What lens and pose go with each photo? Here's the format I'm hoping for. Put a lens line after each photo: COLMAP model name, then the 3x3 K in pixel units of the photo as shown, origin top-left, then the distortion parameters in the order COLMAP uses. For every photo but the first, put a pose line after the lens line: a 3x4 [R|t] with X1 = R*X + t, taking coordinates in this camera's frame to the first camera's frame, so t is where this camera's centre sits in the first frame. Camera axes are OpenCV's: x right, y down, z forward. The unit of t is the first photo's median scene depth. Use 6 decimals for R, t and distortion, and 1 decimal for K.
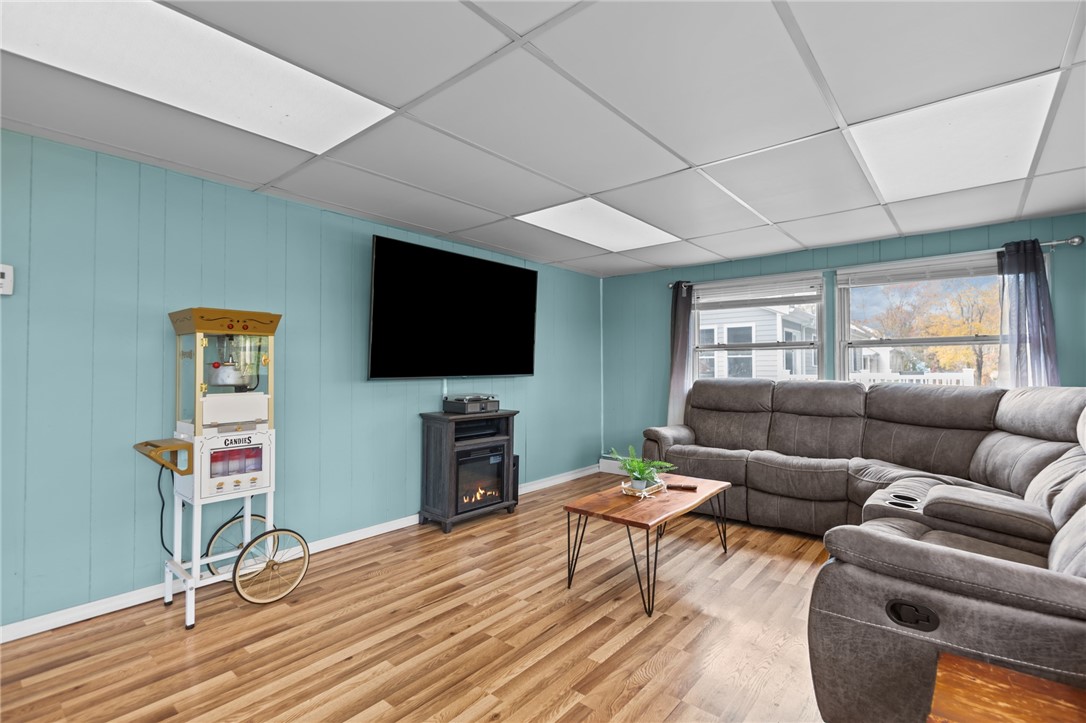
lens RADIAL K [[504.6, 0, 542.8], [0, 504.6, 364.2], [0, 0, 1]] dist [0.006705, -0.001812]
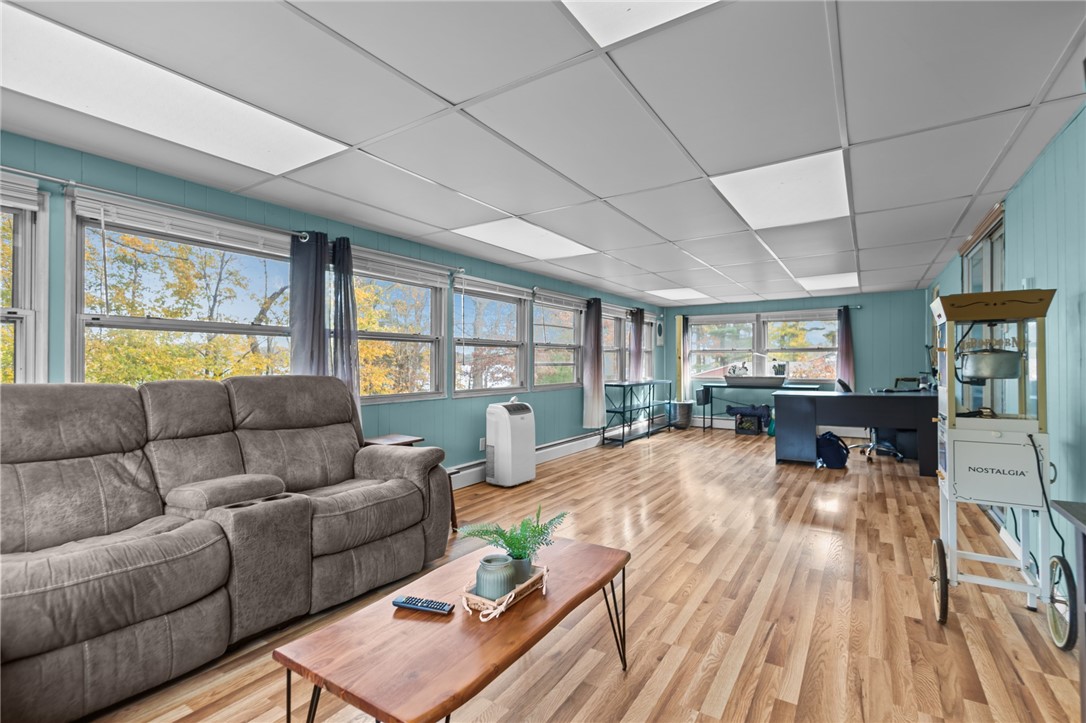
lens RADIAL K [[504.6, 0, 546.1], [0, 504.6, 361.4], [0, 0, 1]] dist [0.006705, -0.001812]
pose [[-0.991581, 0.006359, -0.129328, 0.197114], [0.008266, 0.999865, -0.014220, 0.015729], [0.129221, -0.015169, -0.991500, 1.337408]]
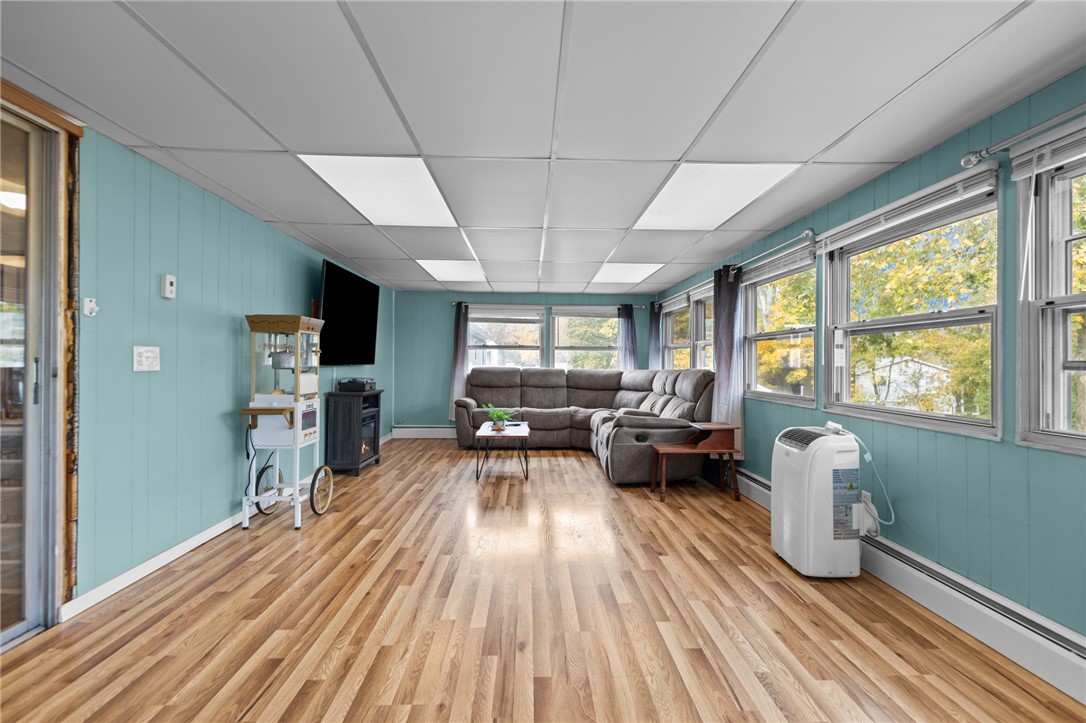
lens RADIAL K [[504.6, 0, 547.0], [0, 504.6, 360.2], [0, 0, 1]] dist [0.006705, -0.001812]
pose [[0.745940, 0.011229, 0.665919, -0.770536], [-0.016170, 0.999868, 0.001253, 0.002934], [-0.665817, -0.011702, 0.746023, -0.408274]]
